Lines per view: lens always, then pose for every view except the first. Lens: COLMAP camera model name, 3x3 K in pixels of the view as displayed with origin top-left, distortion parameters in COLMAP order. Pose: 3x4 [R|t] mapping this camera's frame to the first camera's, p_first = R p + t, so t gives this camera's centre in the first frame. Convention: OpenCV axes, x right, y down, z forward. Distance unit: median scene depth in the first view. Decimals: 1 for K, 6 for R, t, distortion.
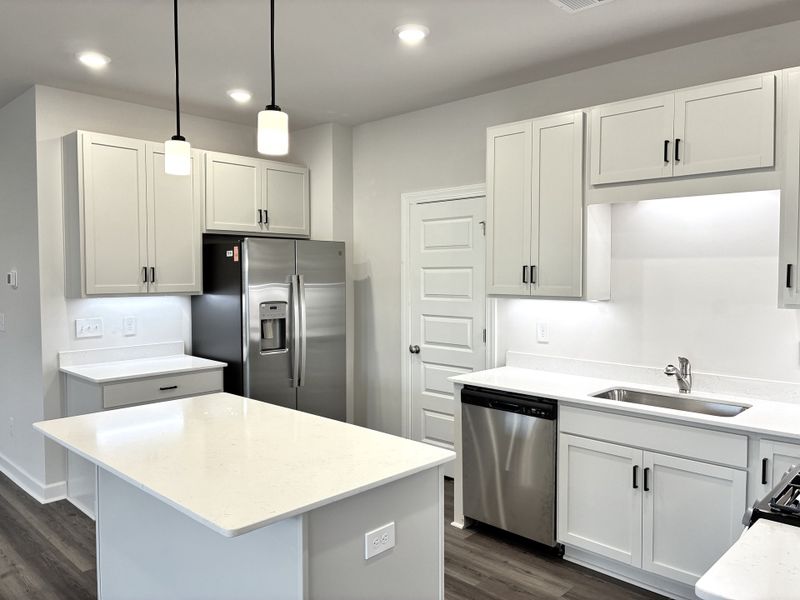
lens RADIAL K [[606.8, 0, 402.4], [0, 606.8, 295.5], [0, 0, 1]] dist [0.054031, -0.070626]
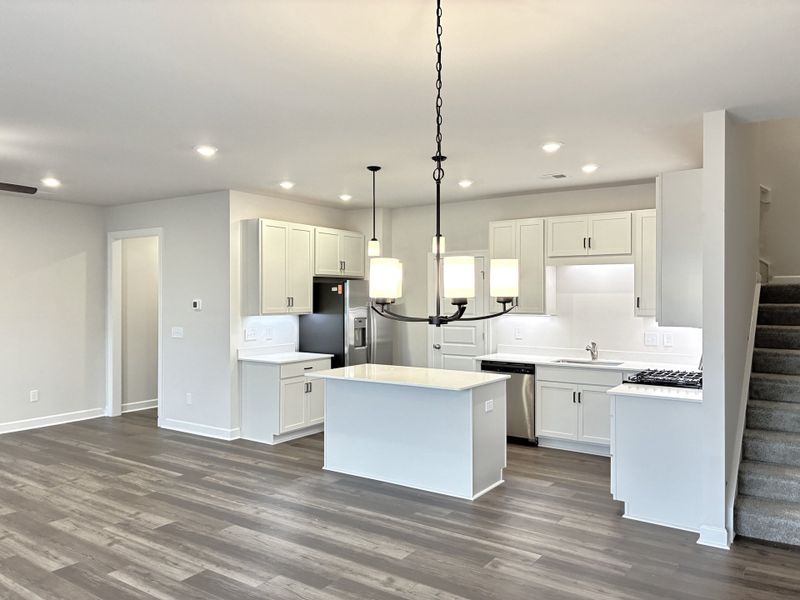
lens RADIAL K [[606.8, 0, 403.3], [0, 606.8, 297.0], [0, 0, 1]] dist [0.054031, -0.070626]
pose [[0.987009, -0.000275, 0.160663, -0.386629], [0.006479, 0.999253, -0.038091, 0.018879], [-0.160532, 0.038638, 0.986274, -0.712524]]
